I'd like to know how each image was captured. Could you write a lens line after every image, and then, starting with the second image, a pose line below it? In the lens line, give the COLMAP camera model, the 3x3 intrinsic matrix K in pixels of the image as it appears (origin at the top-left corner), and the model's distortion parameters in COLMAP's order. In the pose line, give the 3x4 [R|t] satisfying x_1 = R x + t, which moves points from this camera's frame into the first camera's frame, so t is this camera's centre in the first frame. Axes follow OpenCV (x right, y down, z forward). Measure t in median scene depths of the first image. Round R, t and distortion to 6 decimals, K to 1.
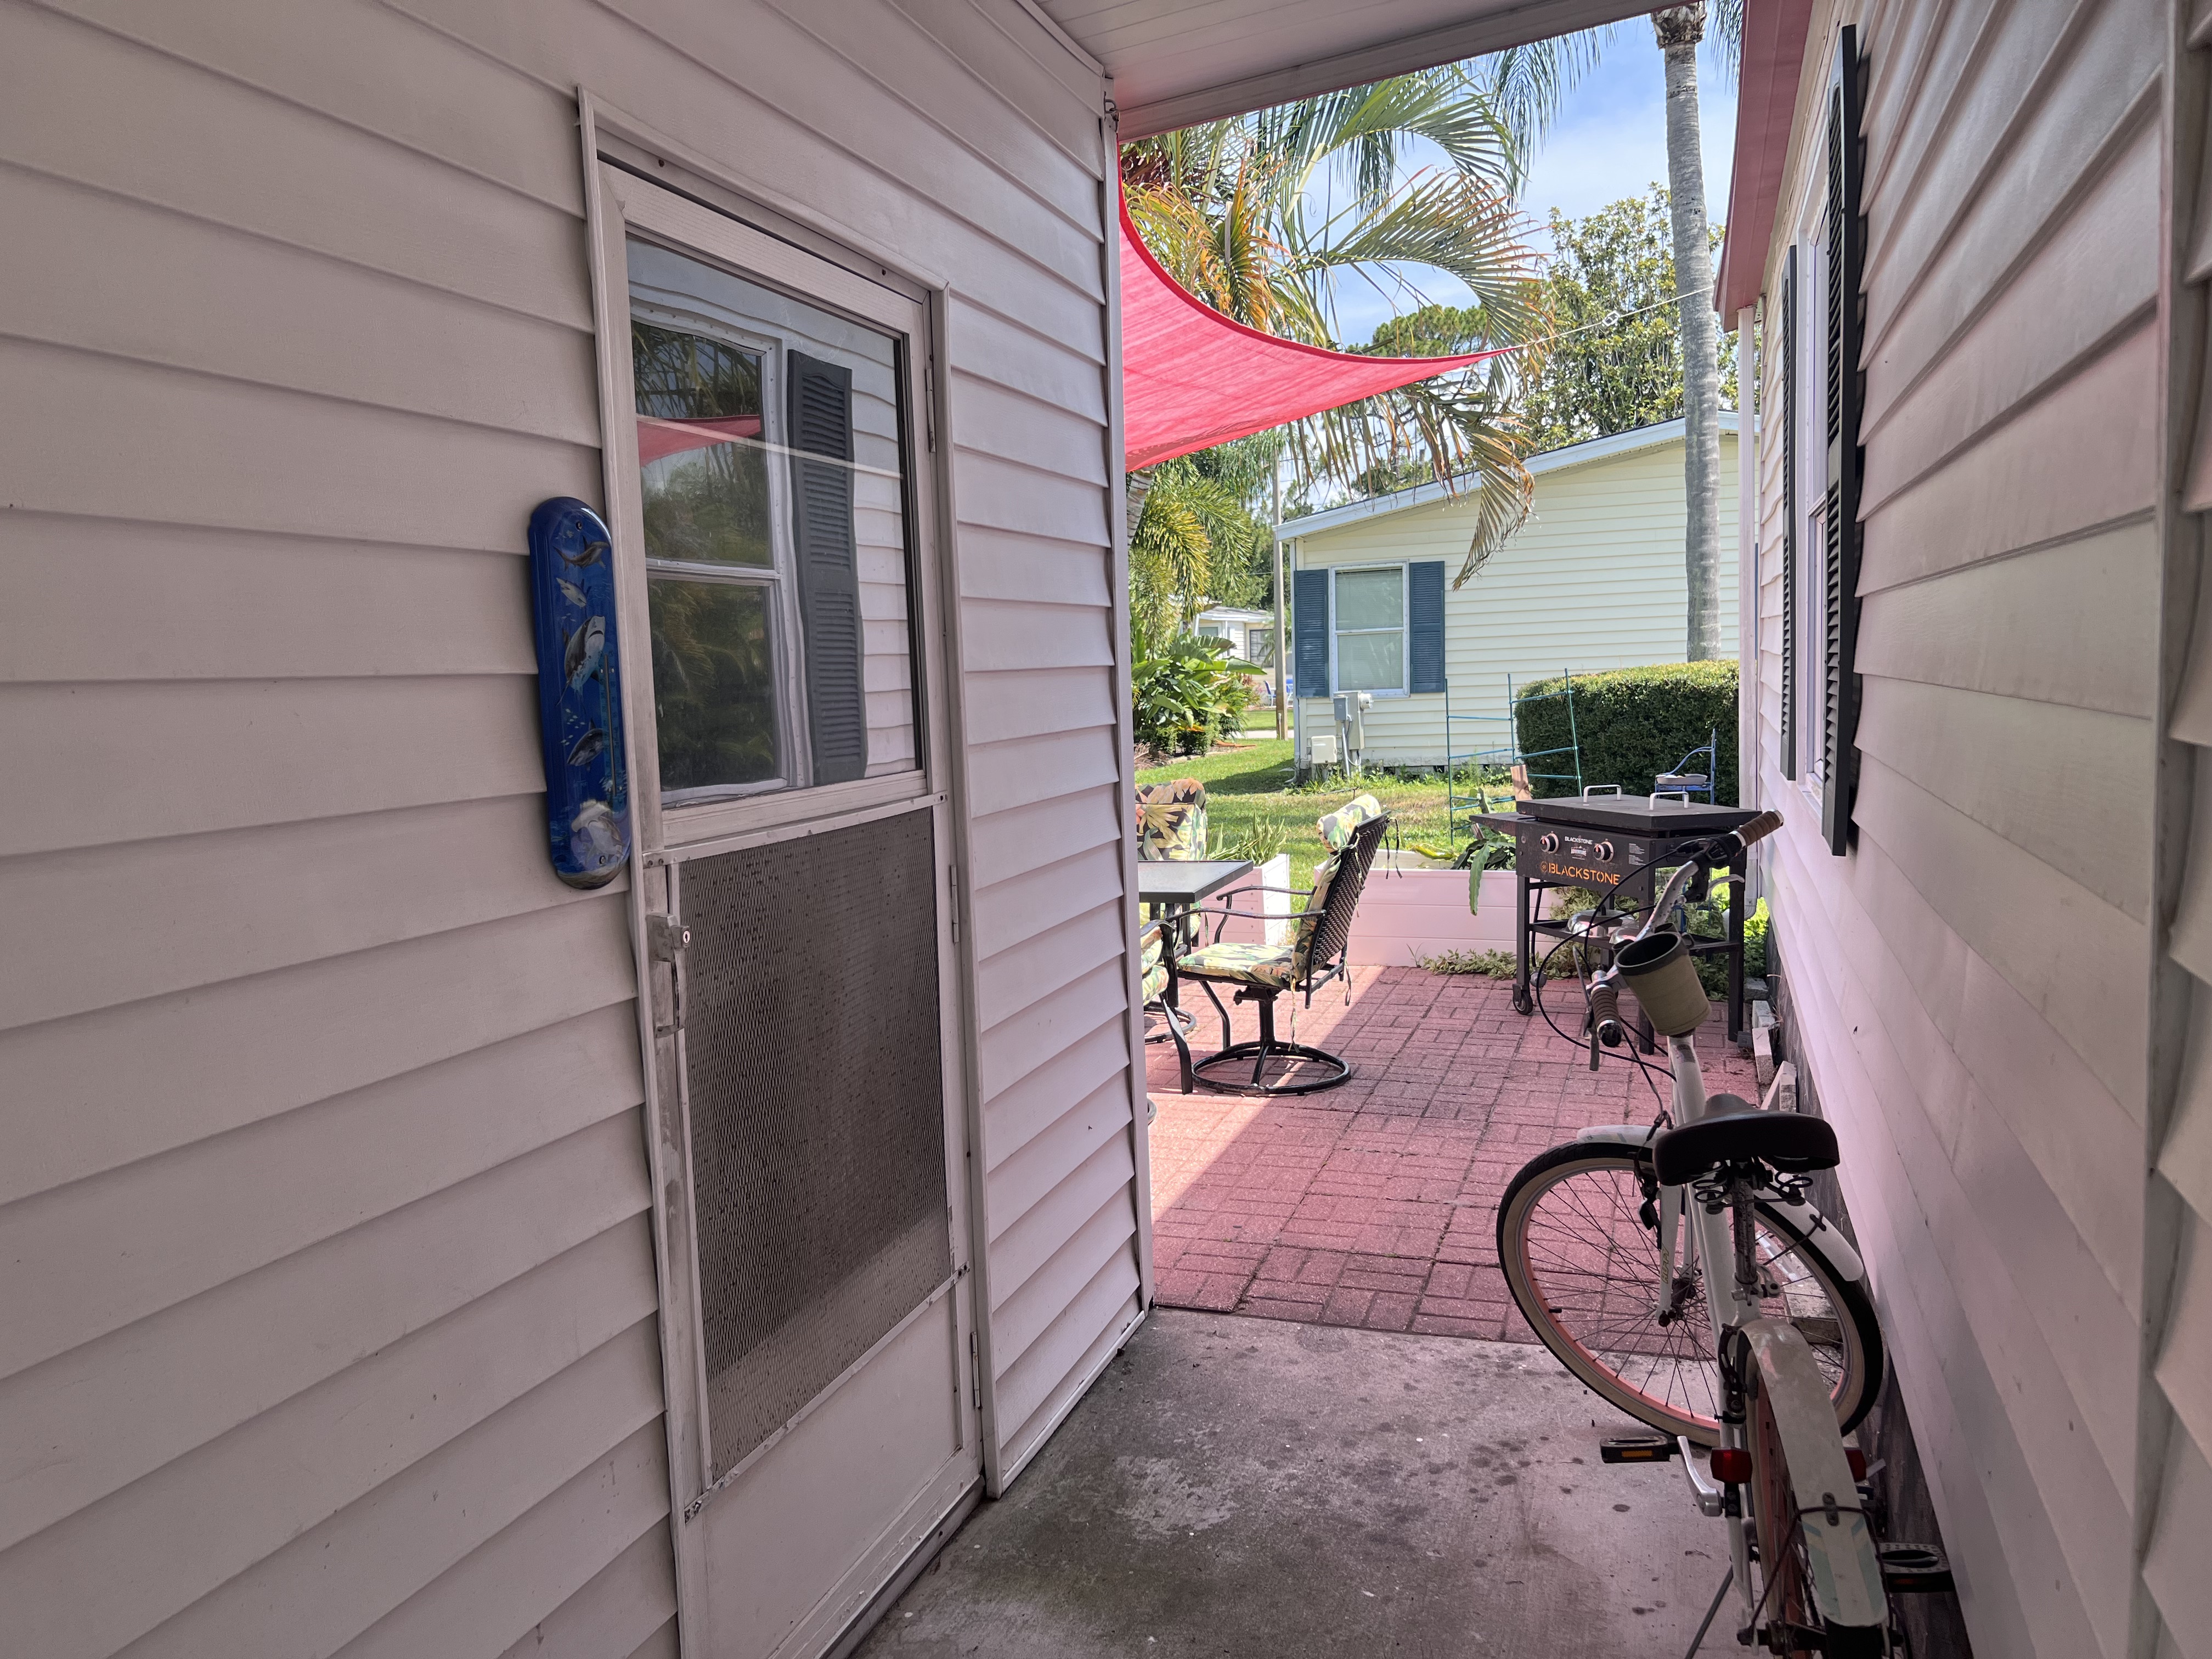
lens RADIAL K [[1668.1, 0, 1103.7], [0, 1668.1, 829.3], [0, 0, 1]] dist [0.044672, -0.051645]
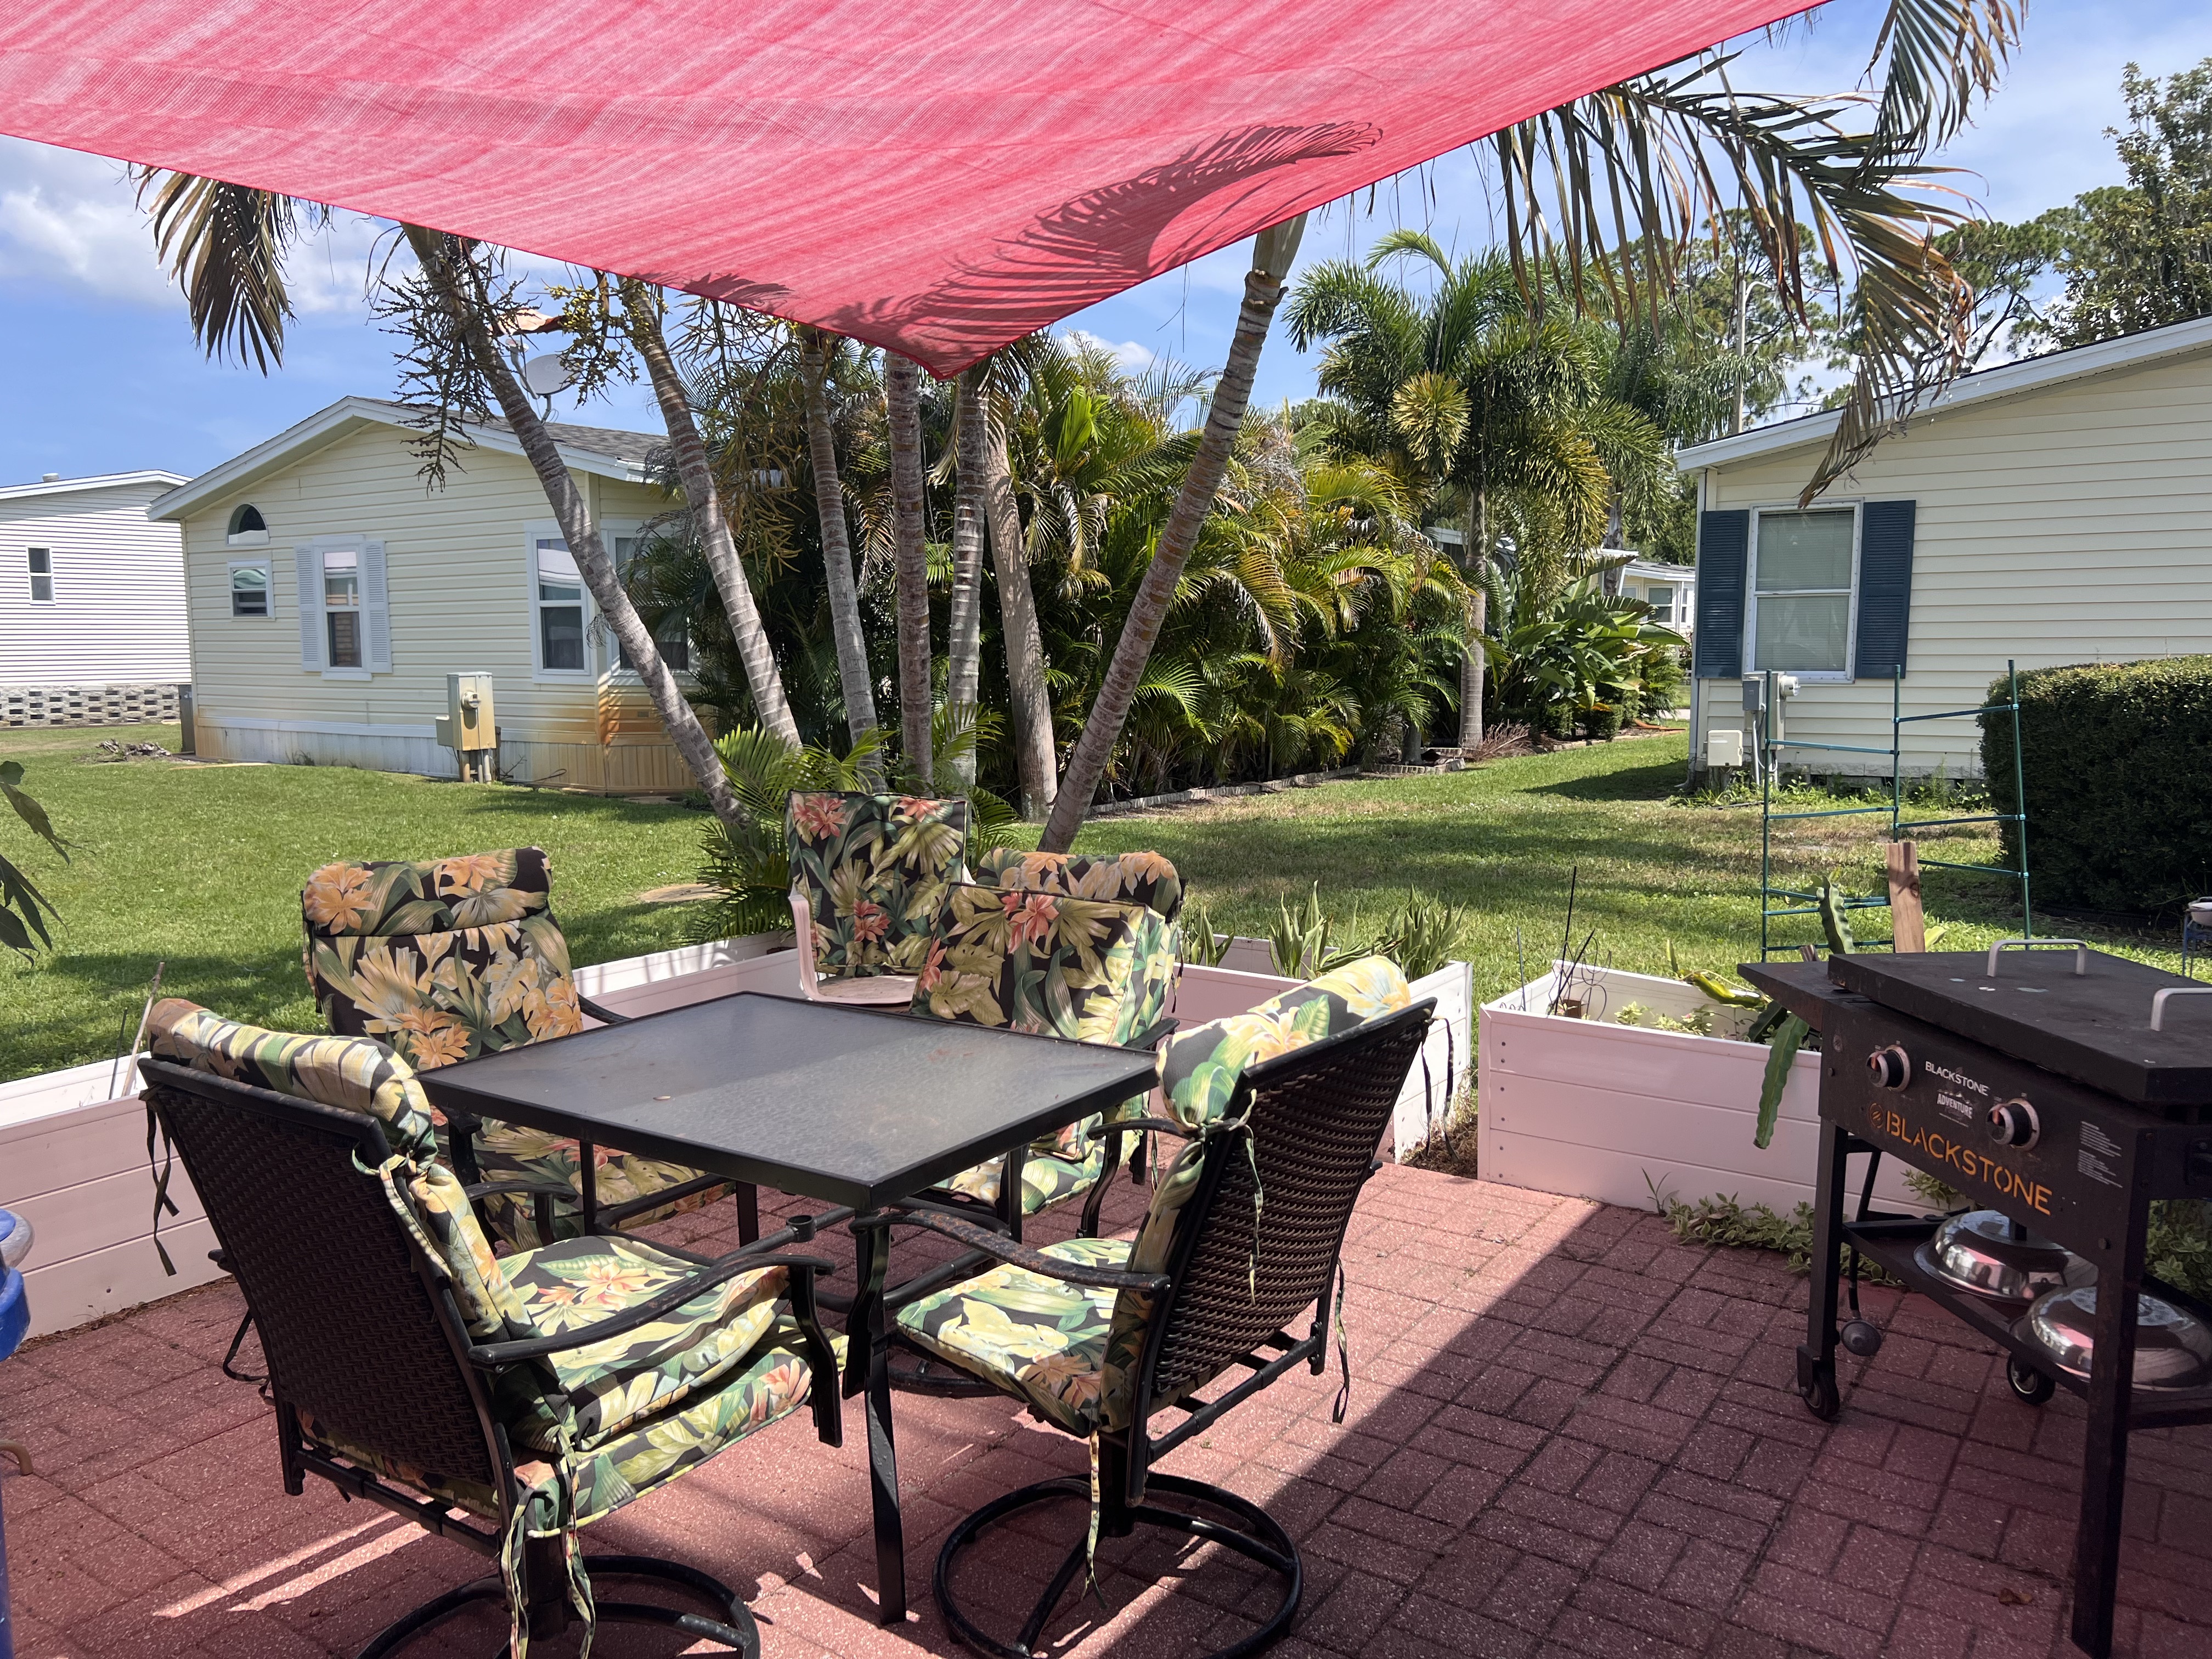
lens RADIAL K [[1668.1, 0, 1111.4], [0, 1668.1, 824.9], [0, 0, 1]] dist [0.044672, -0.051645]
pose [[0.962789, 0.060798, -0.263326, 0.066071], [-0.054797, 0.998044, 0.030084, -0.020462], [0.264640, -0.014535, 0.964238, 0.190220]]
